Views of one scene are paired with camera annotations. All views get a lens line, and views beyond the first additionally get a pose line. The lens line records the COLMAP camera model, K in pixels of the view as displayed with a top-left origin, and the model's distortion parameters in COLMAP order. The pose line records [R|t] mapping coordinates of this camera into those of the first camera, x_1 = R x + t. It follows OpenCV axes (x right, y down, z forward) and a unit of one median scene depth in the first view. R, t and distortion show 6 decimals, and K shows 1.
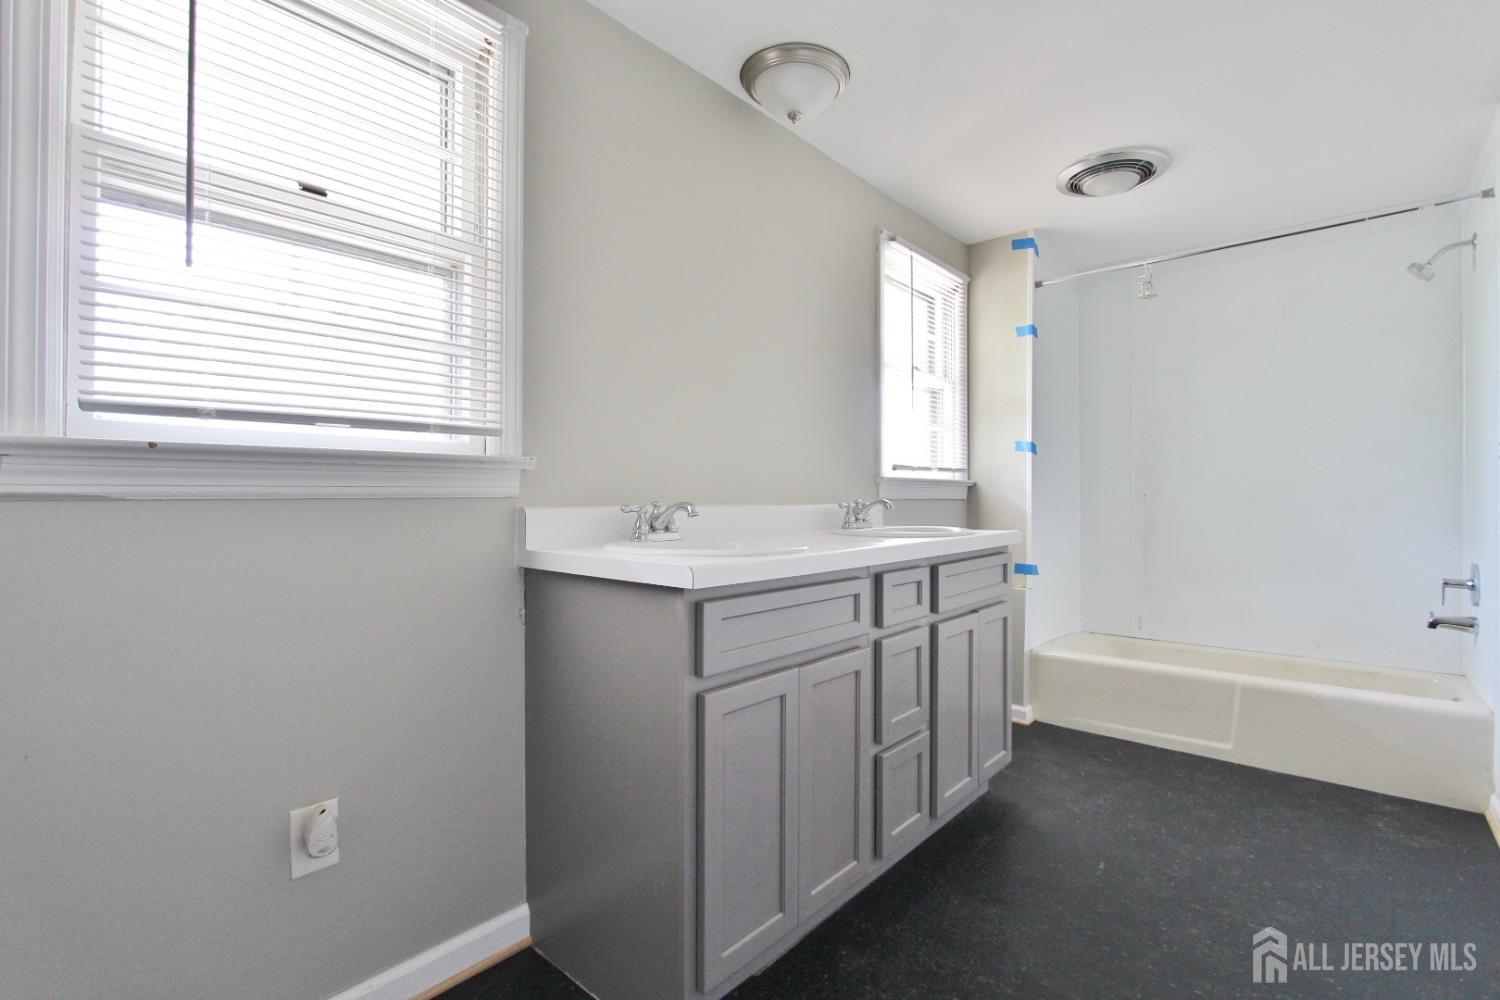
lens RADIAL K [[698.9, 0, 752.6], [0, 698.9, 494.3], [0, 0, 1]] dist [-0.011142, 0.000058]
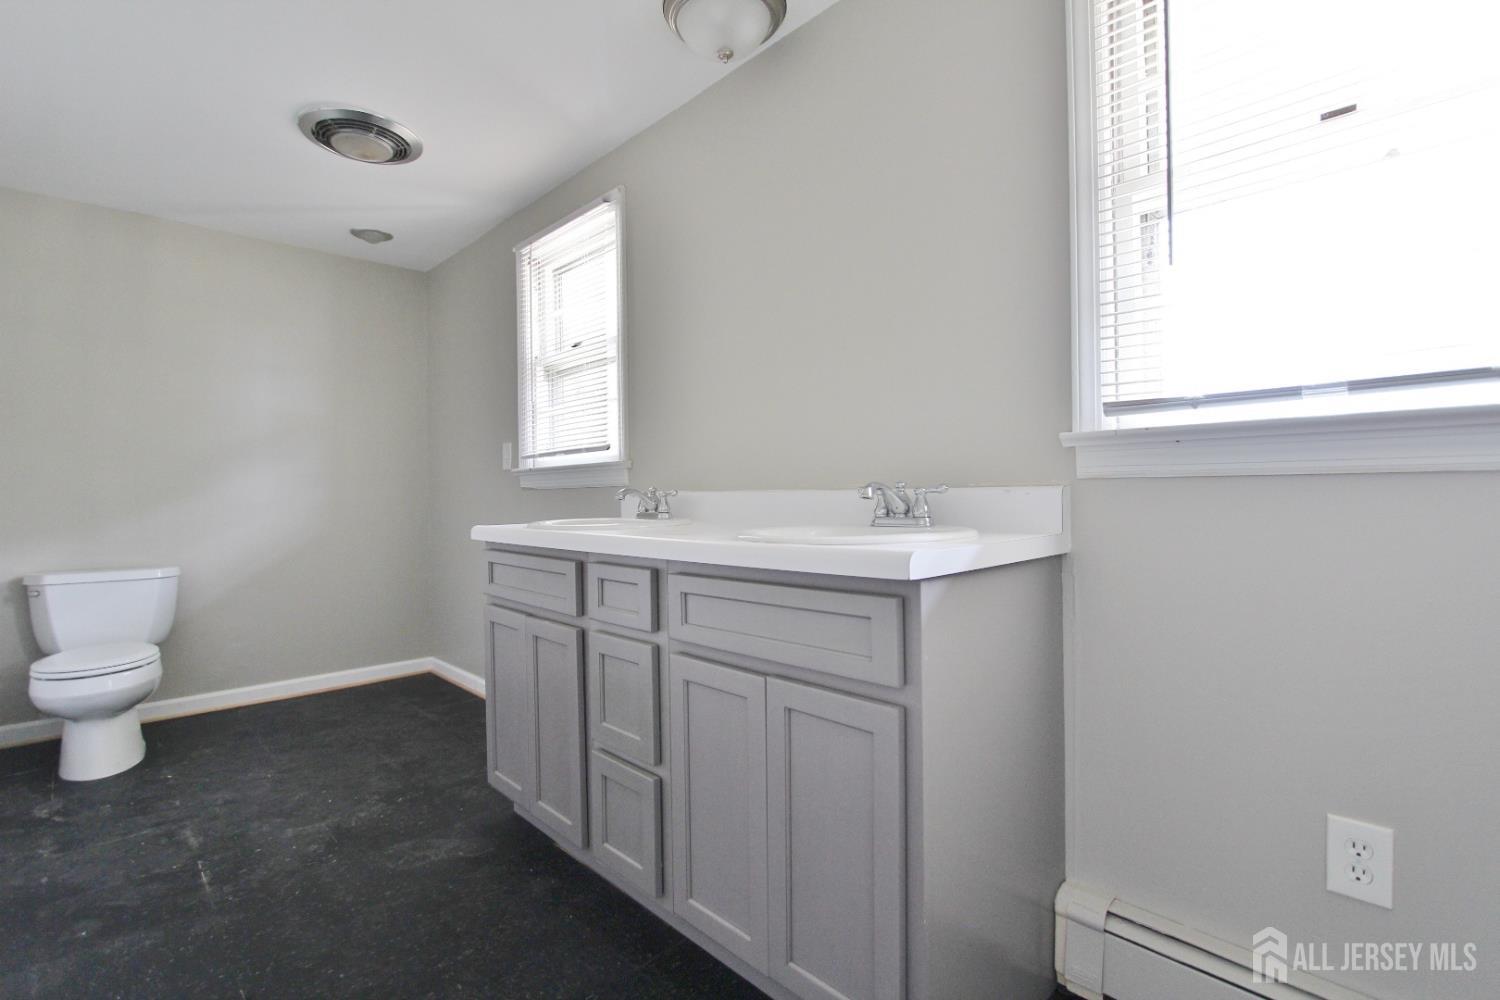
lens RADIAL K [[698.9, 0, 752.6], [0, 698.9, 494.3], [0, 0, 1]] dist [-0.011142, 0.000058]
pose [[-0.085146, 0.007950, -0.996337, 1.000887], [0.022237, 0.999734, 0.006077, 0.015048], [0.996120, -0.021638, -0.085300, 1.157694]]
